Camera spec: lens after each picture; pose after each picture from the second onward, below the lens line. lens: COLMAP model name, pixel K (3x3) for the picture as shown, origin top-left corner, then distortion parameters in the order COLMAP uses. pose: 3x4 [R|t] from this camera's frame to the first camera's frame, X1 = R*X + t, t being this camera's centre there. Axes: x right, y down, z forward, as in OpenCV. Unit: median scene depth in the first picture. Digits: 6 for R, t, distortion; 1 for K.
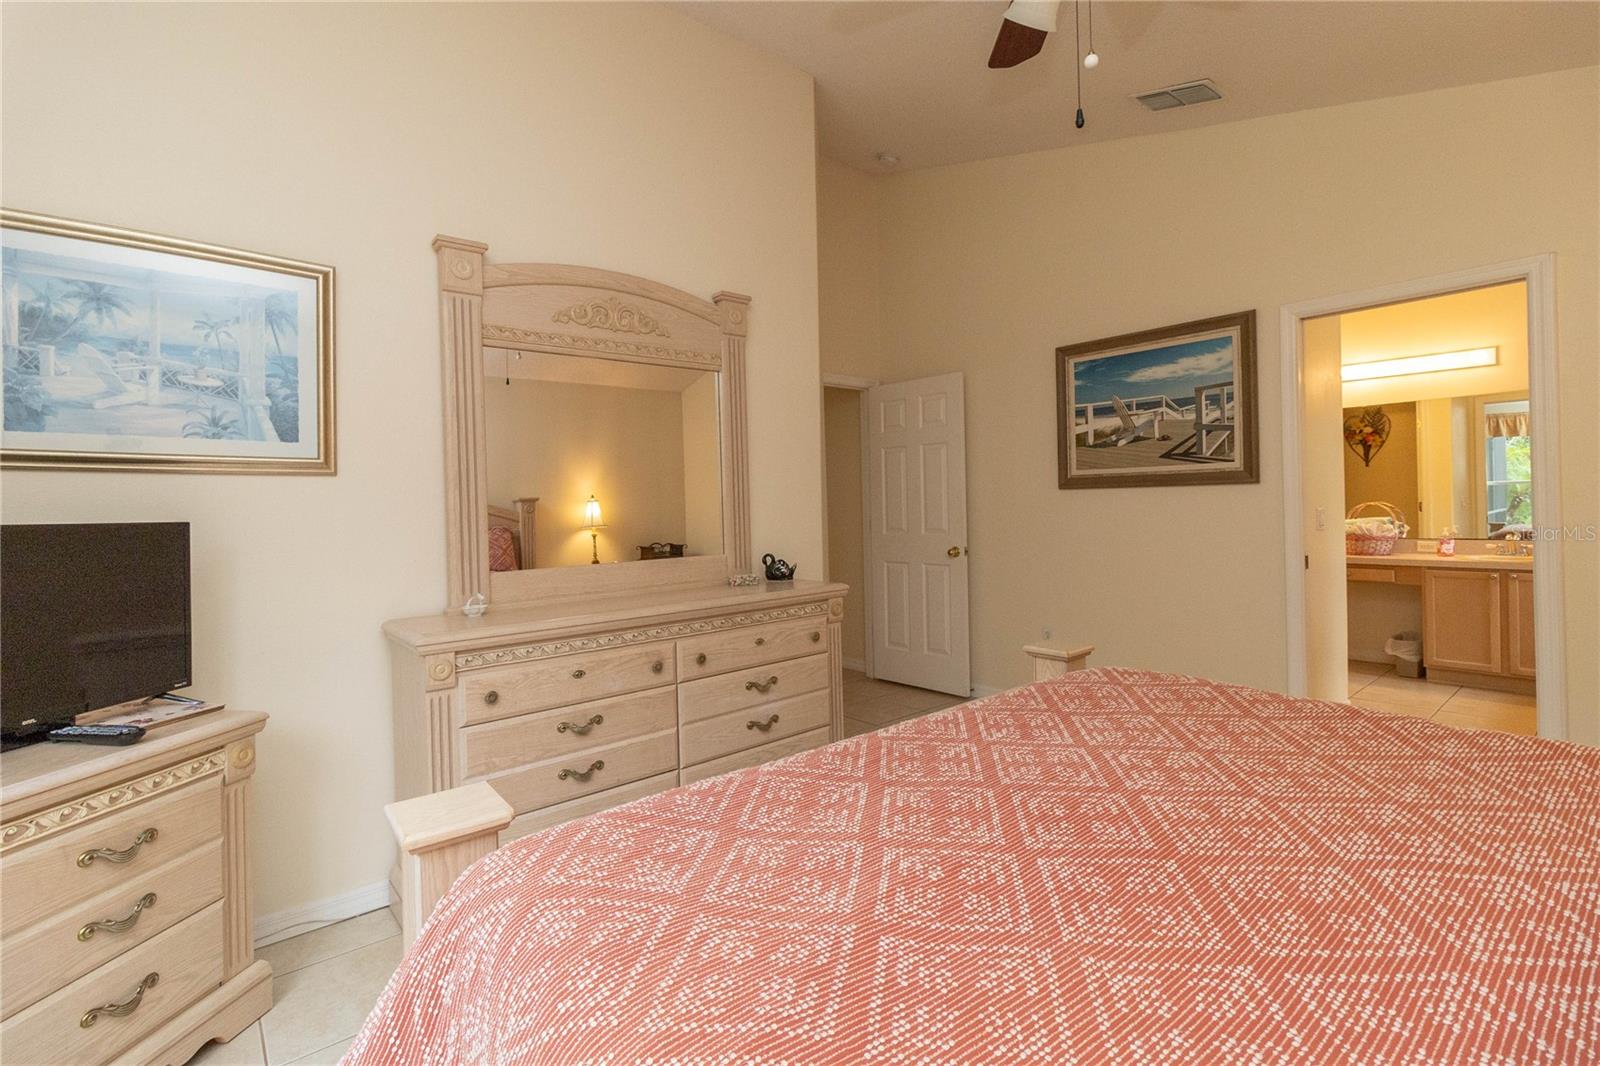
lens RADIAL K [[735.7, 0, 796.0], [0, 735.7, 506.7], [0, 0, 1]] dist [0.001923, -0.000061]
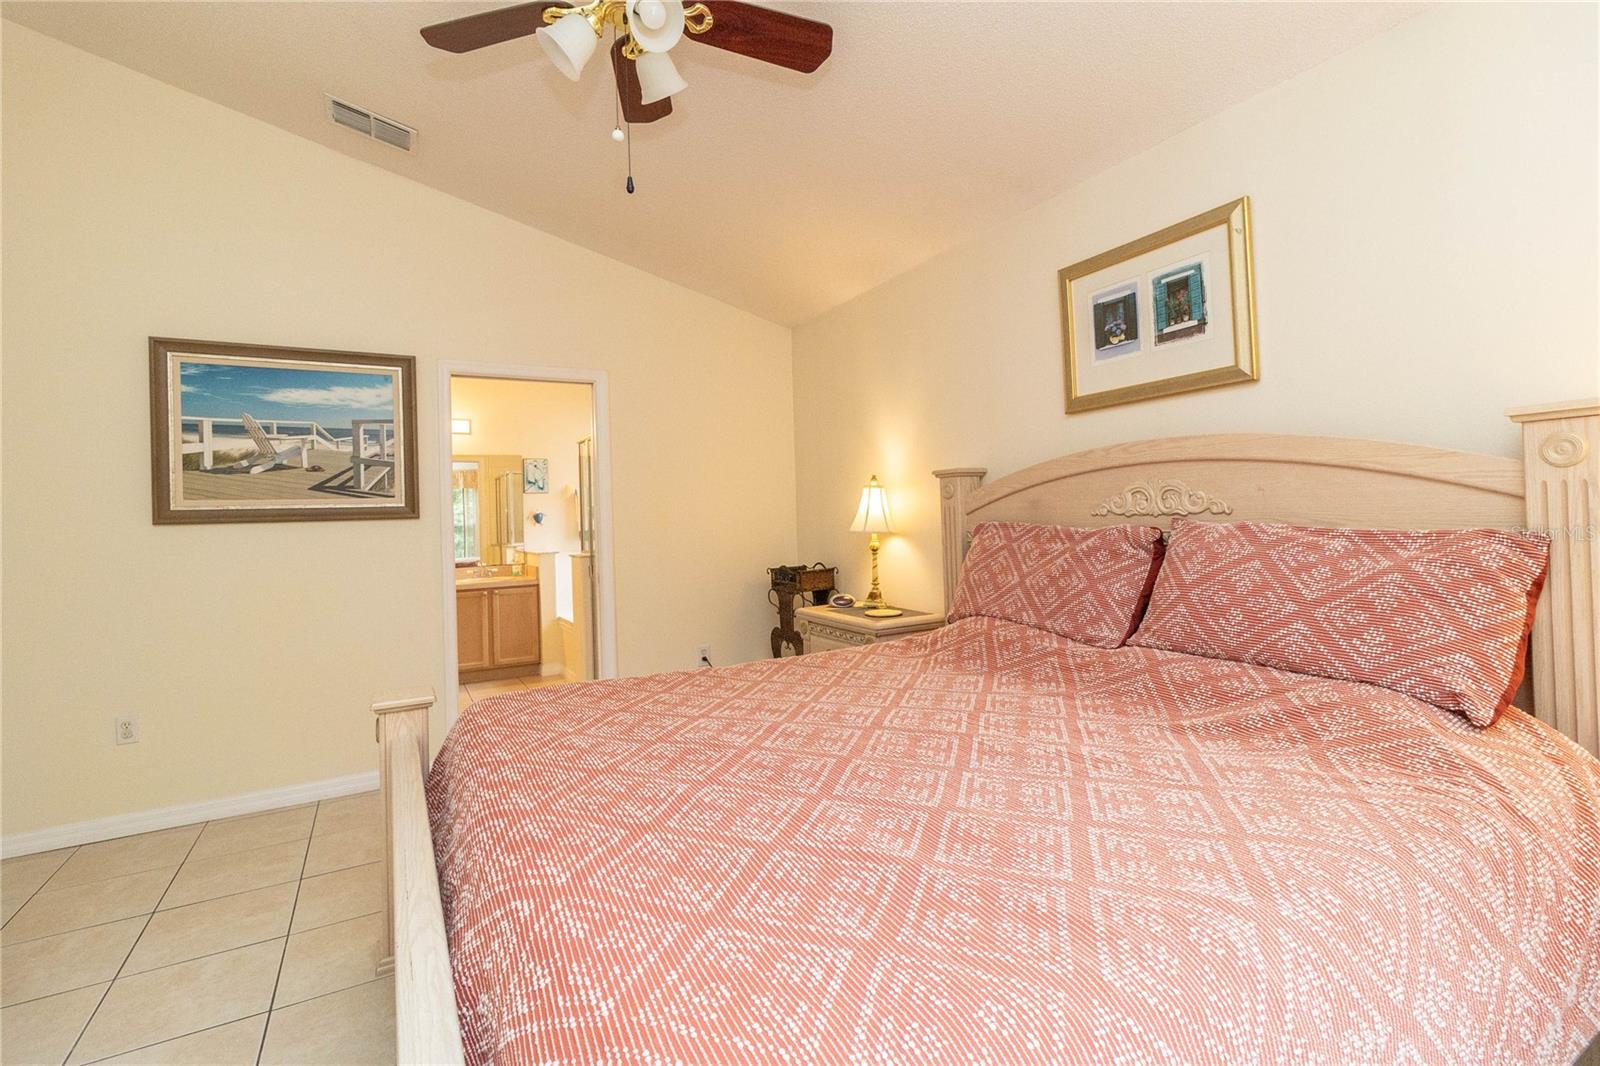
lens RADIAL K [[729.7, 0, 802.4], [0, 729.7, 511.1], [0, 0, 1]] dist [0.001110, 0.000239]
pose [[0.168867, 0.024729, 0.985329, -0.301558], [0.031737, 0.999030, -0.030512, 0.006497], [-0.985128, 0.036424, 0.167919, 0.261409]]
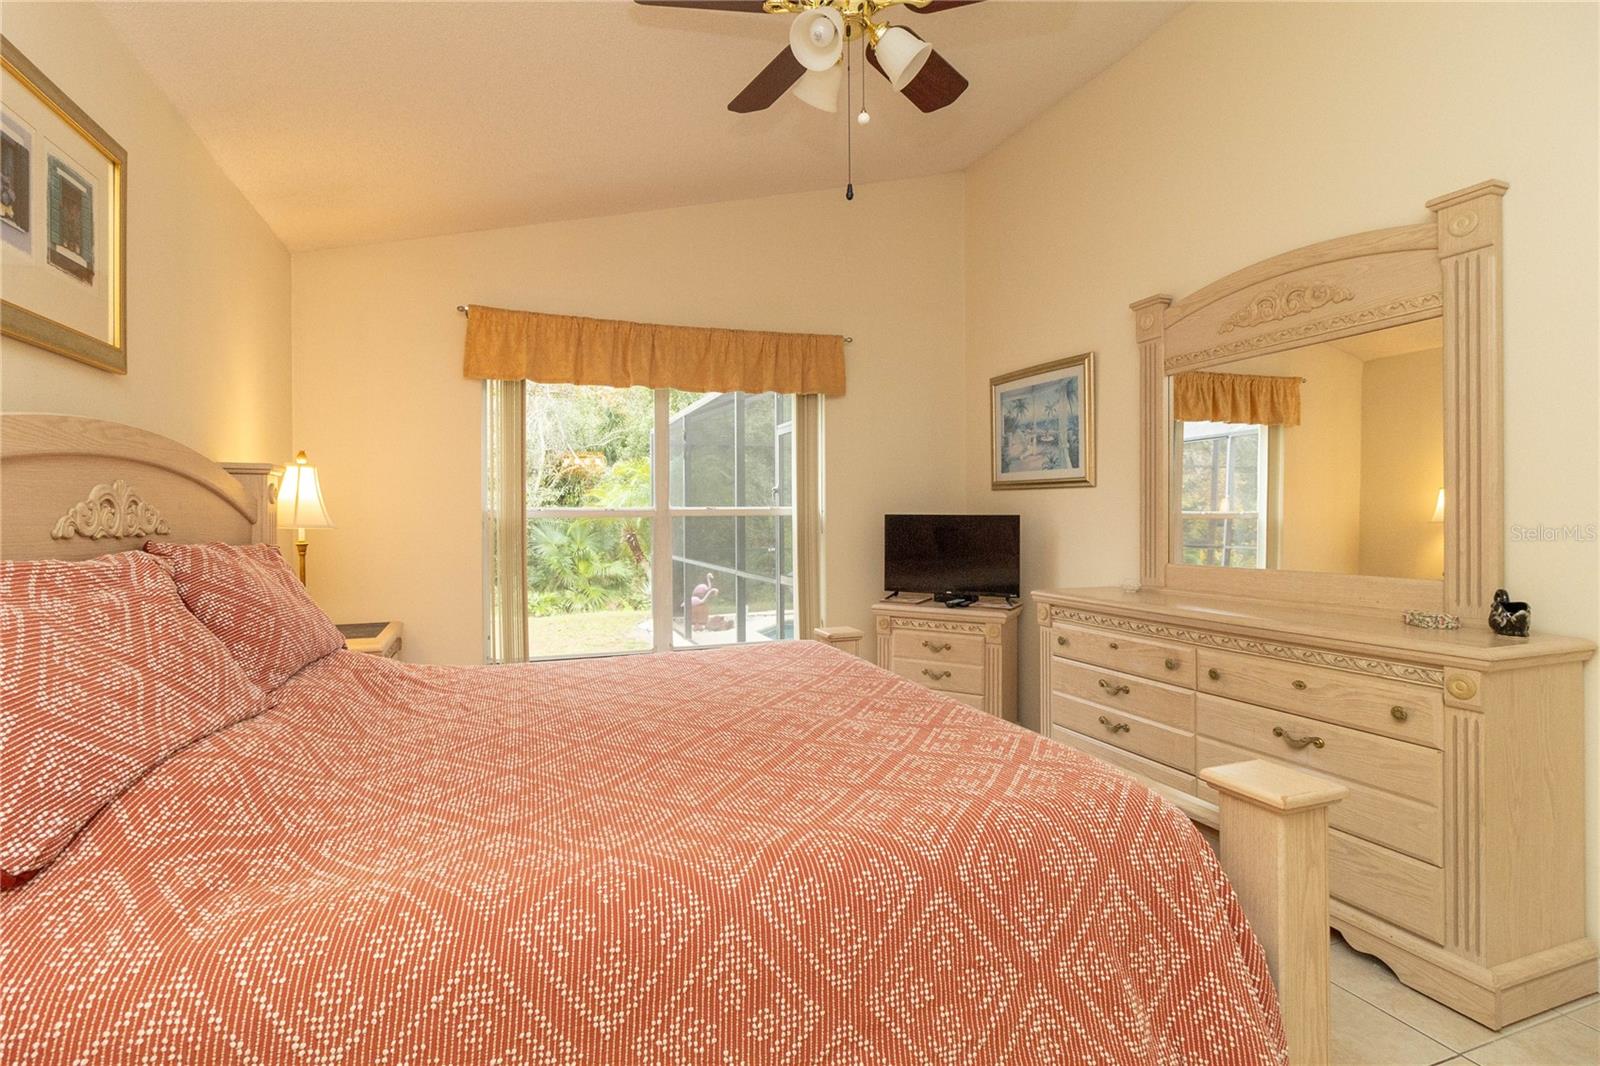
lens RADIAL K [[735.7, 0, 796.0], [0, 735.7, 506.7], [0, 0, 1]] dist [0.001923, -0.000061]
pose [[-0.317449, 0.016300, -0.948135, 0.678797], [0.012090, 0.999841, 0.013141, -0.018644], [0.948198, -0.007291, -0.317595, 0.581479]]
